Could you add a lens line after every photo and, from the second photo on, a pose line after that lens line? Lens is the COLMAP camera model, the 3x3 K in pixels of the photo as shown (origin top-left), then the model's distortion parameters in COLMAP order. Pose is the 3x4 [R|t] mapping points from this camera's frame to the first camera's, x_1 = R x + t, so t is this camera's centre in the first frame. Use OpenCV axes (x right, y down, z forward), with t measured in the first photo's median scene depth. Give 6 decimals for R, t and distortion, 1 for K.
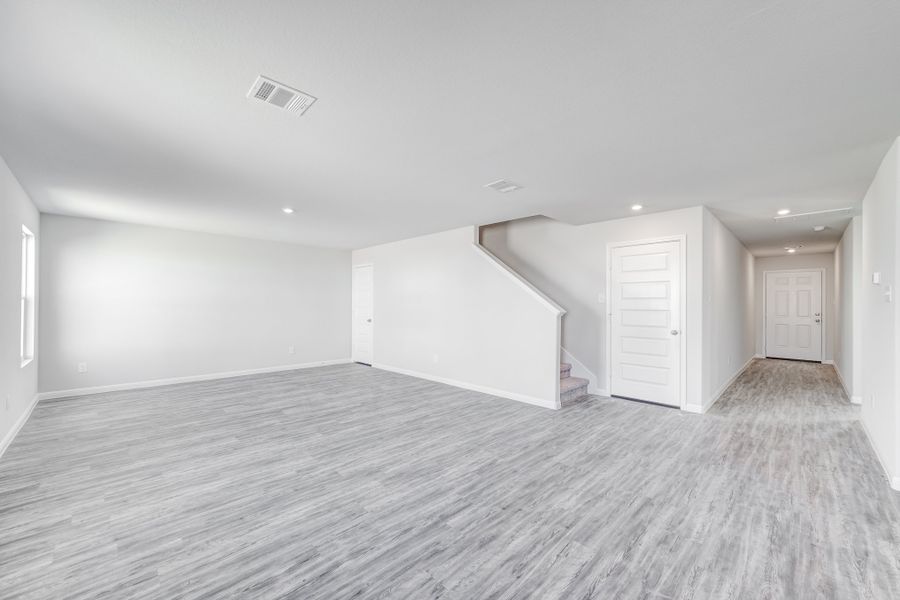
lens RADIAL K [[353.4, 0, 452.6], [0, 353.4, 305.6], [0, 0, 1]] dist [-0.001197, 0.001366]
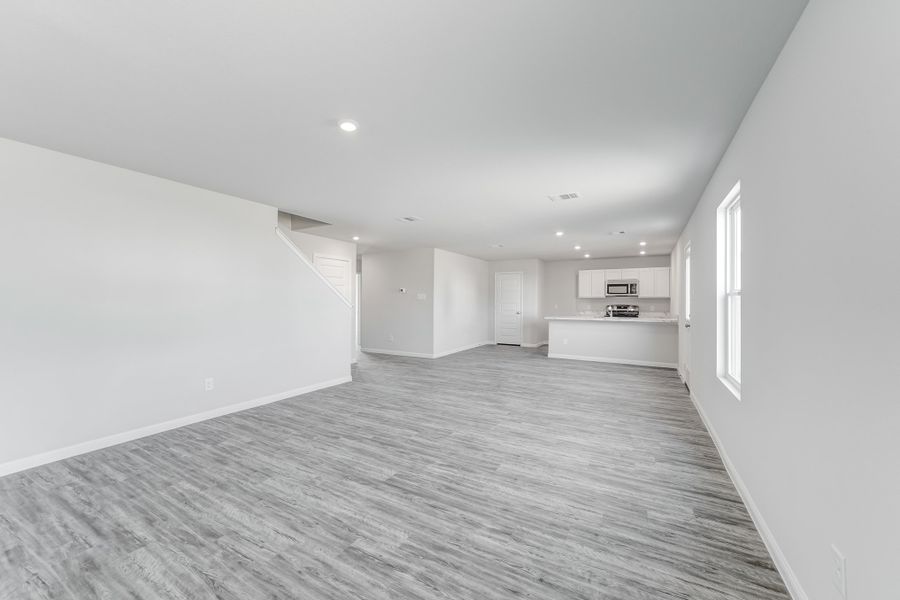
lens RADIAL K [[353.4, 0, 445.1], [0, 353.4, 297.6], [0, 0, 1]] dist [-0.001197, 0.001366]
pose [[-0.272404, 0.003766, 0.962176, -1.327127], [-0.000801, 0.999991, -0.004141, -0.001633], [-0.962183, -0.001899, -0.272399, 1.314859]]
